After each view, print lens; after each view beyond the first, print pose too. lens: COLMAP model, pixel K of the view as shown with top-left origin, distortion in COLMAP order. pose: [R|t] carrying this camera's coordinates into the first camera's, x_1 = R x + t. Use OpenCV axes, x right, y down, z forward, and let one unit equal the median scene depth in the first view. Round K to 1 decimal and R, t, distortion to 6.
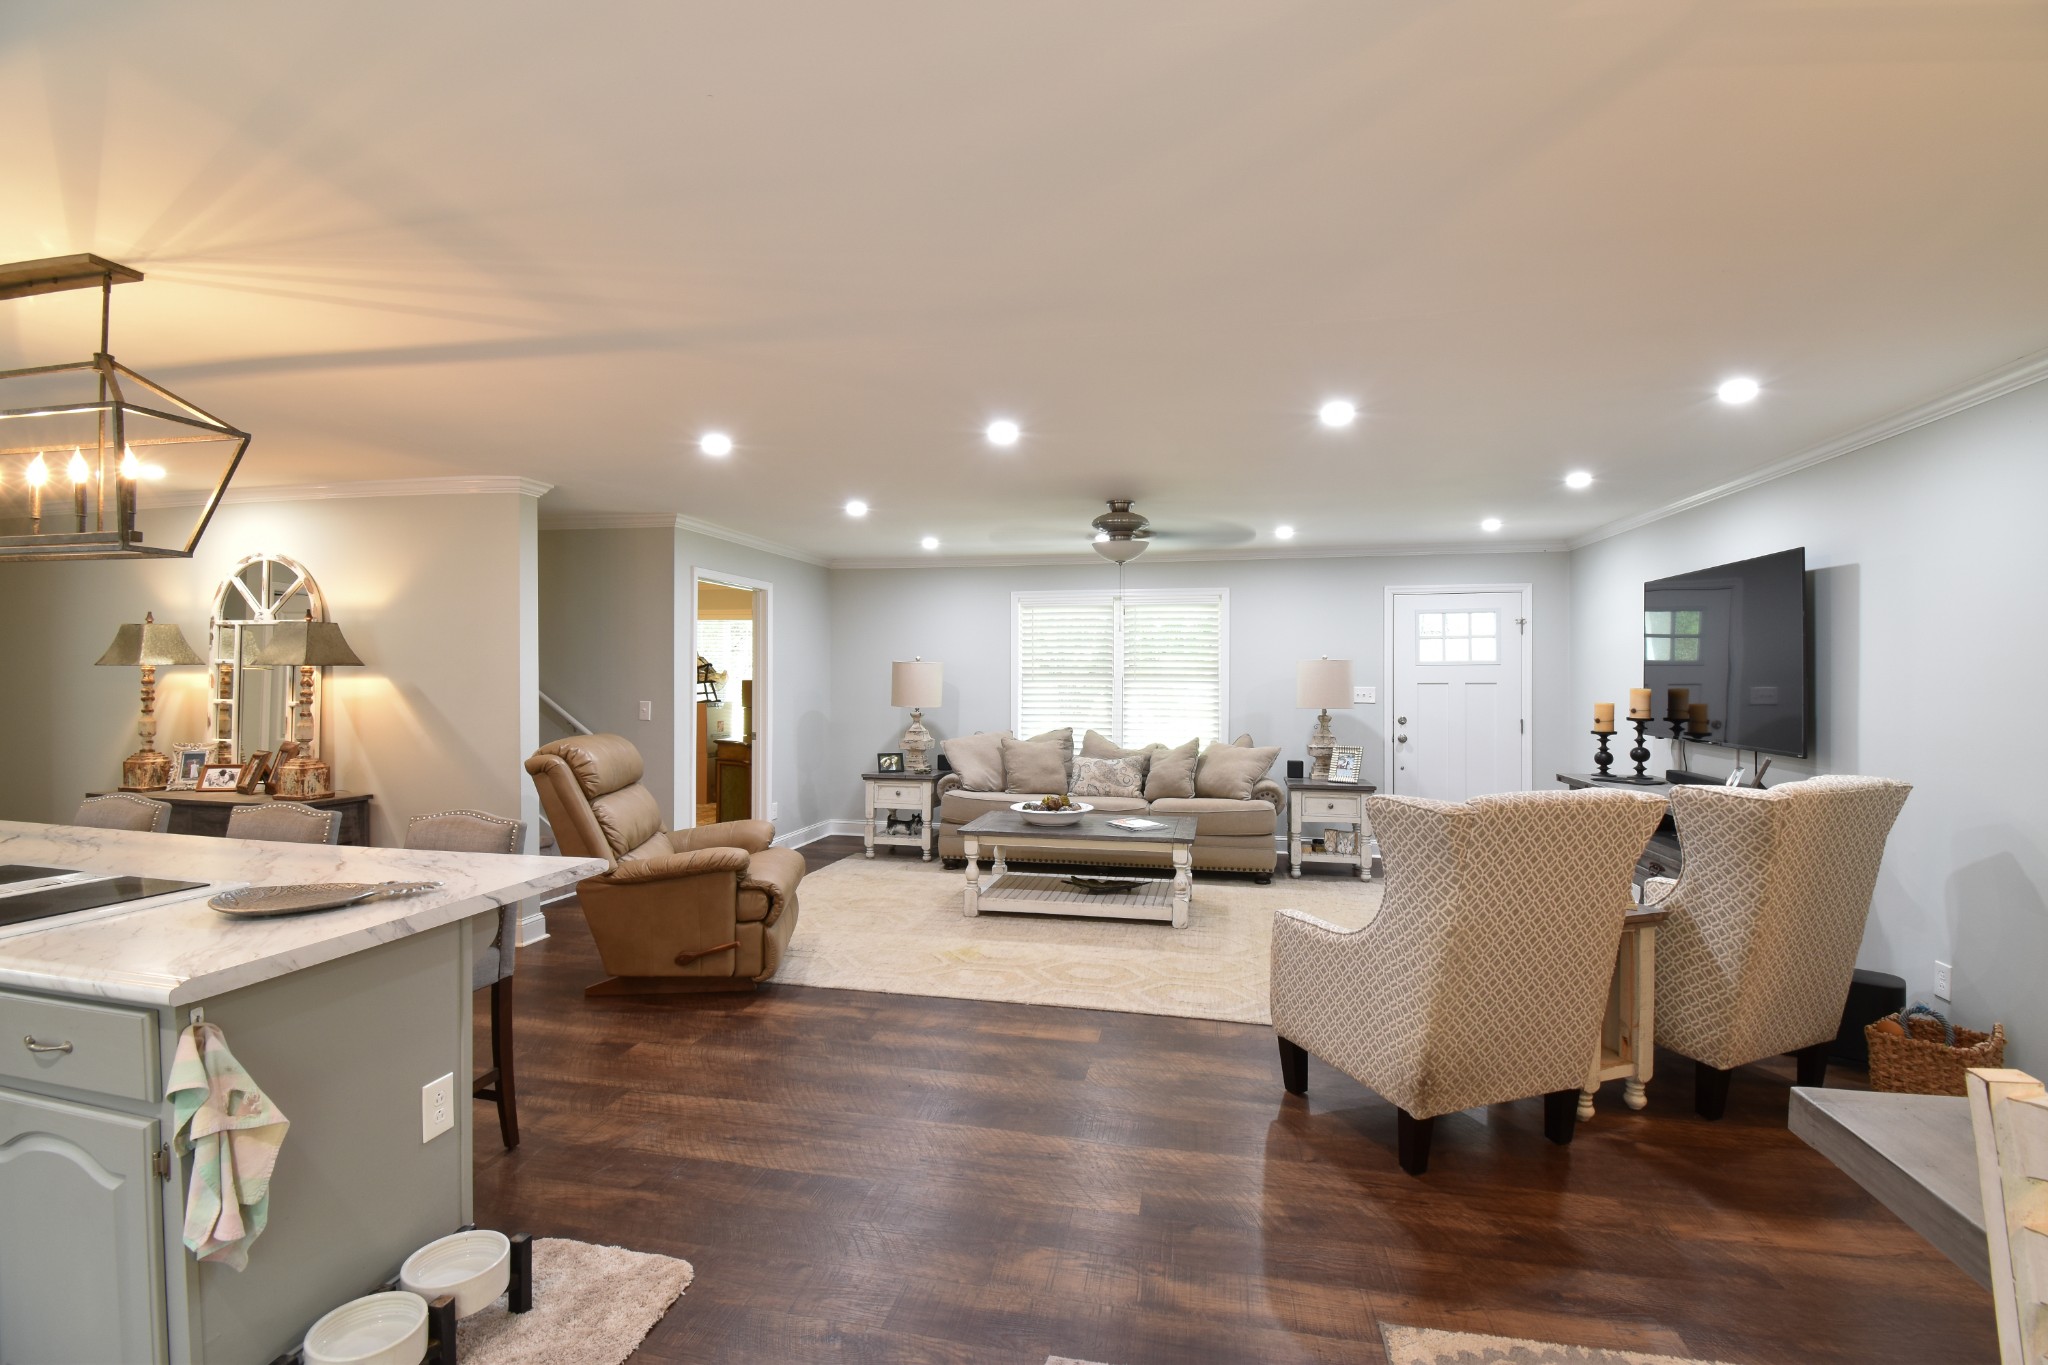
lens RADIAL K [[906.5, 0, 1043.2], [0, 906.5, 673.0], [0, 0, 1]] dist [0.018367, -0.025295]
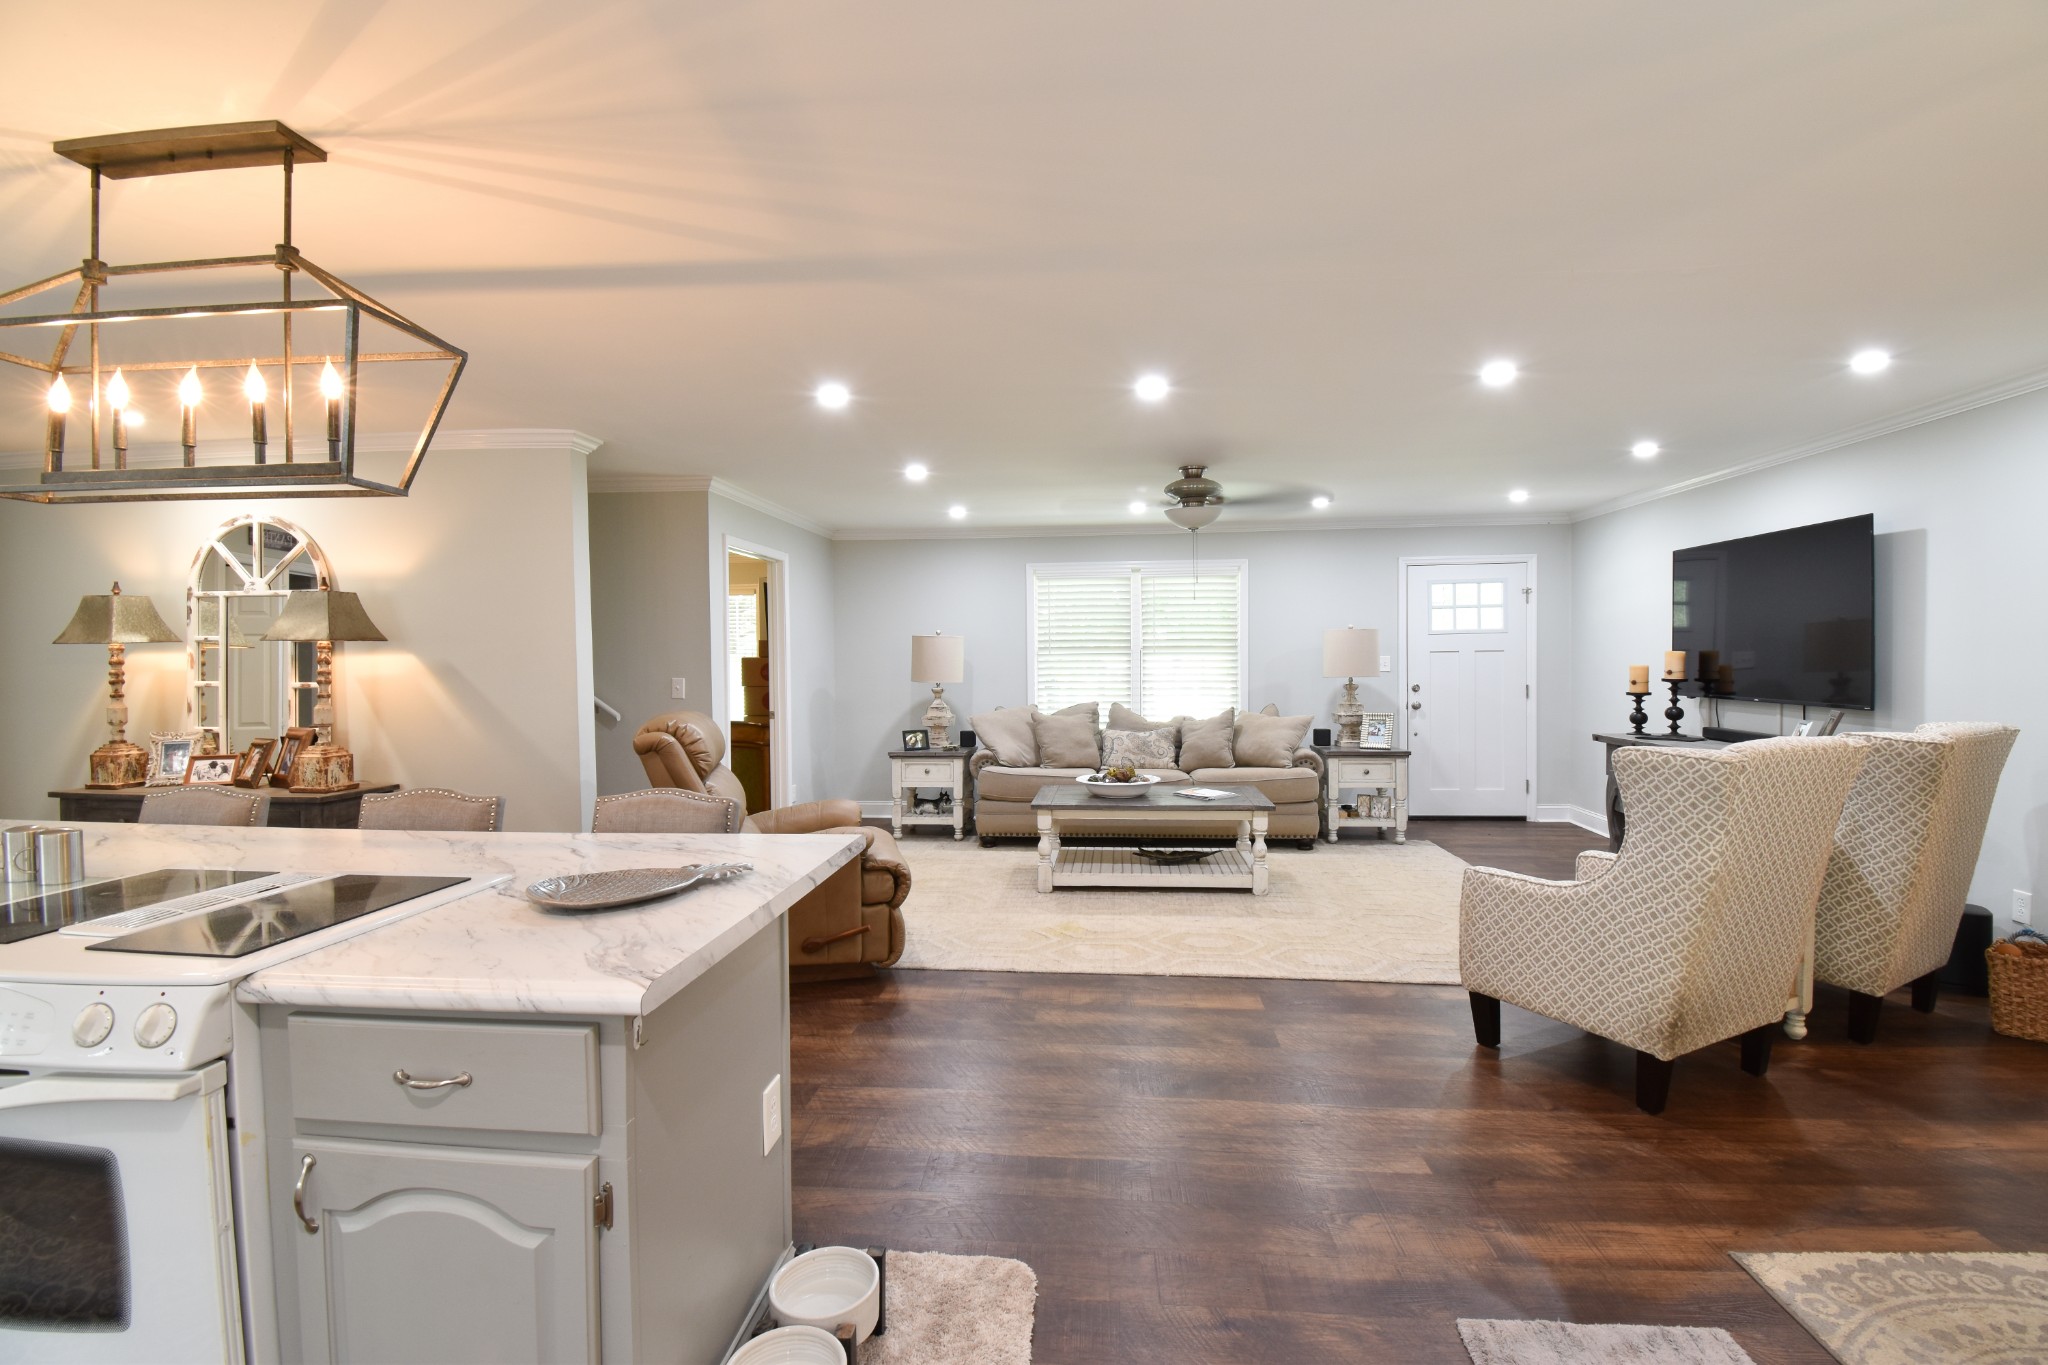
lens RADIAL K [[906.5, 0, 1043.2], [0, 906.5, 673.0], [0, 0, 1]] dist [0.018367, -0.025295]
pose [[0.993383, -0.014198, 0.113971, -0.200936], [0.011839, 0.999702, 0.021347, 0.011810], [-0.114241, -0.019856, 0.993255, 0.036353]]
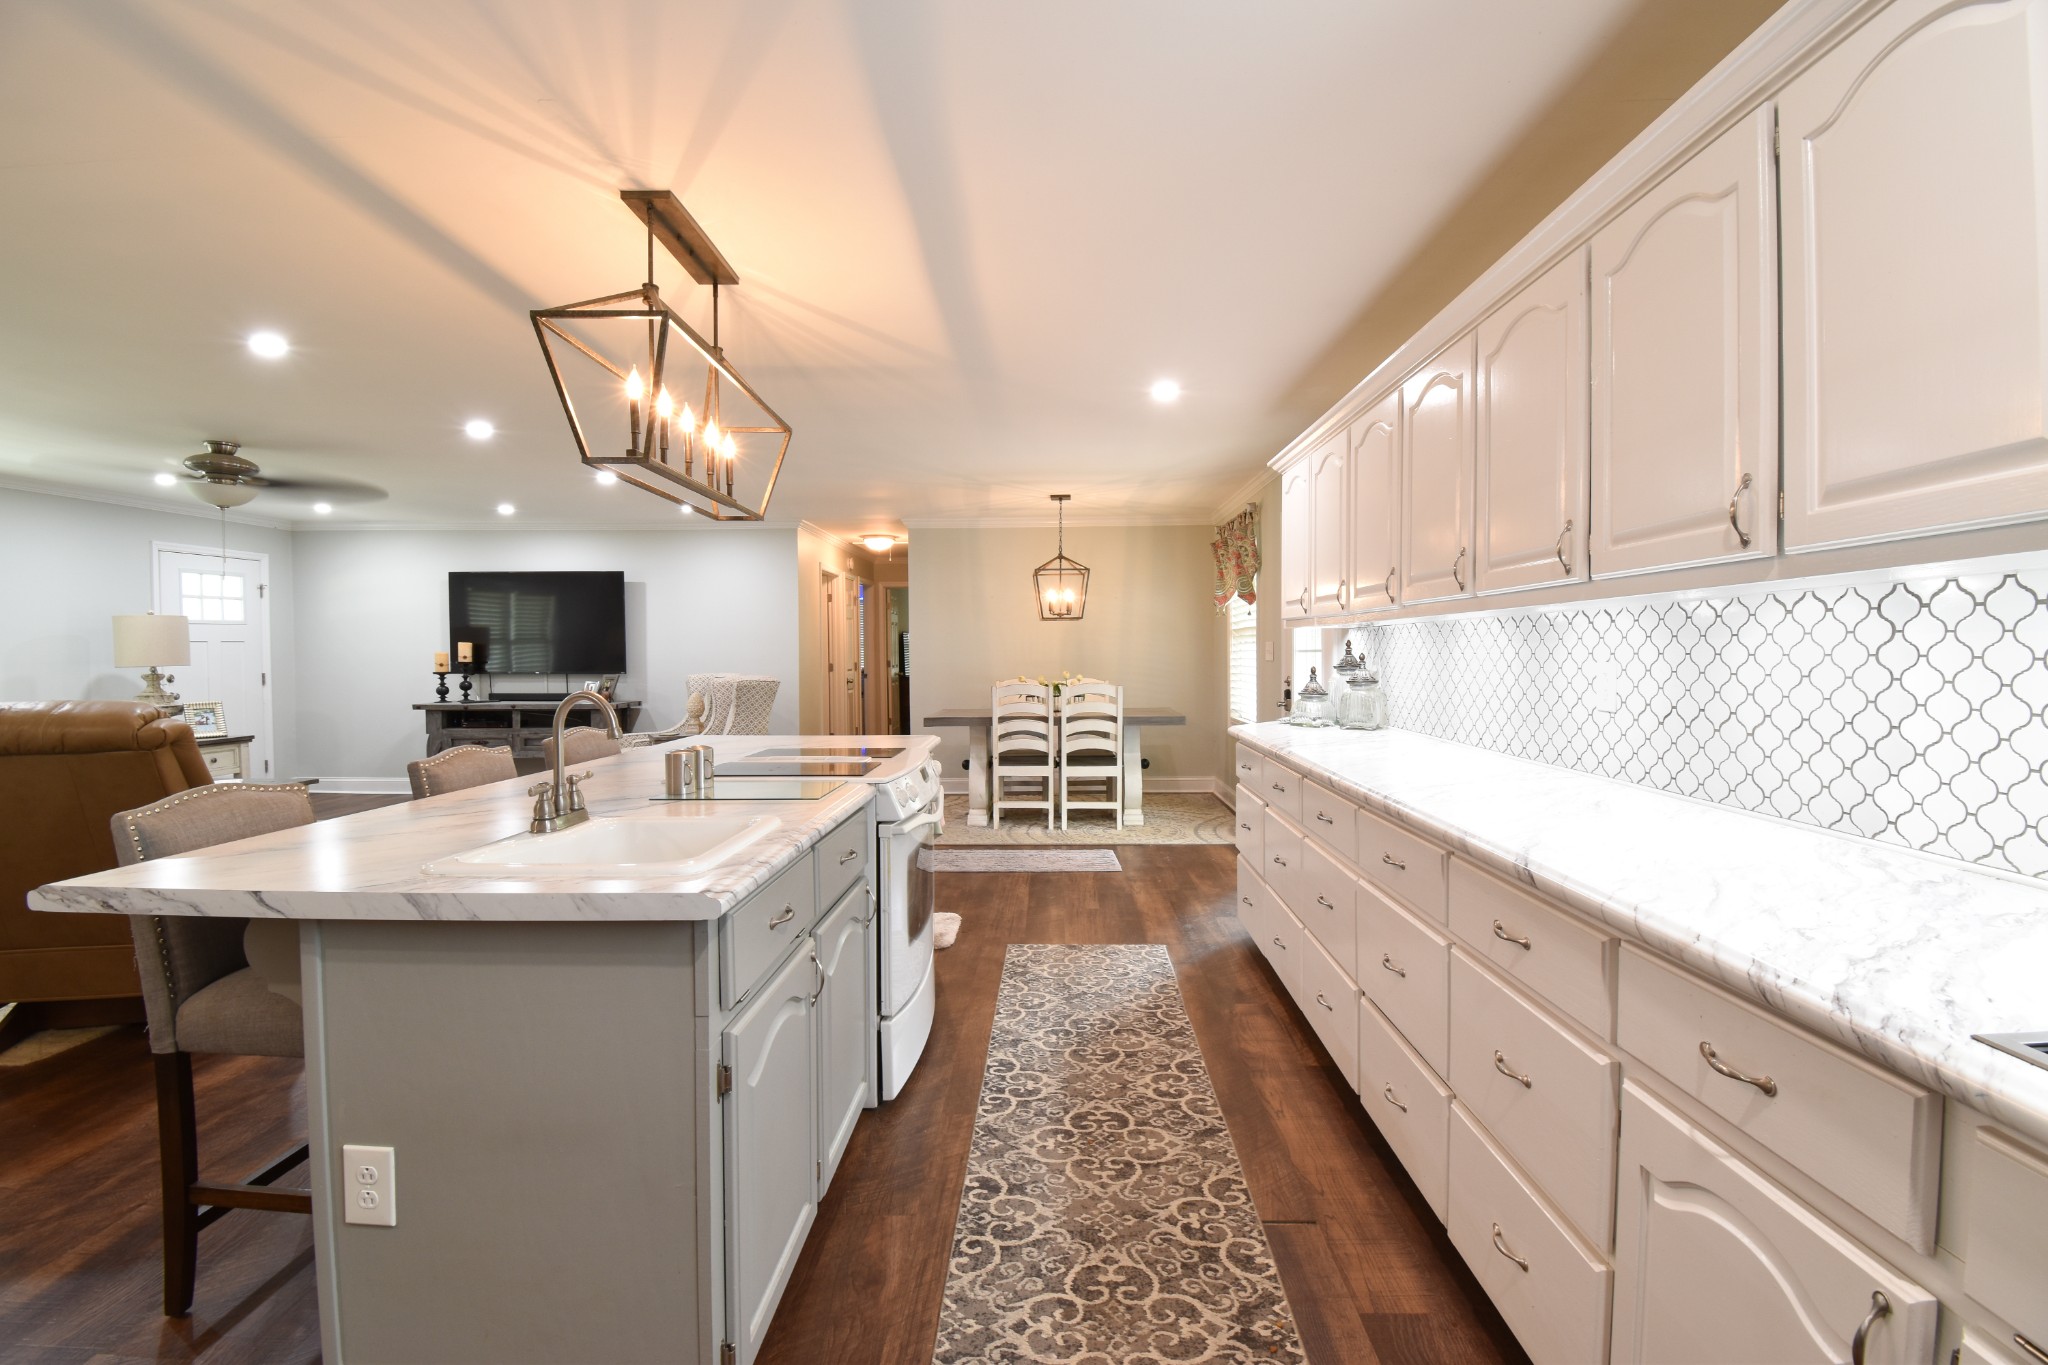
lens RADIAL K [[895.8, 0, 1032.6], [0, 895.8, 676.2], [0, 0, 1]] dist [0.023336, -0.028548]
pose [[-0.181497, -0.031403, 0.982890, -1.043448], [0.000880, 0.999484, 0.032096, 0.027013], [-0.983391, 0.006690, -0.181375, 0.353607]]
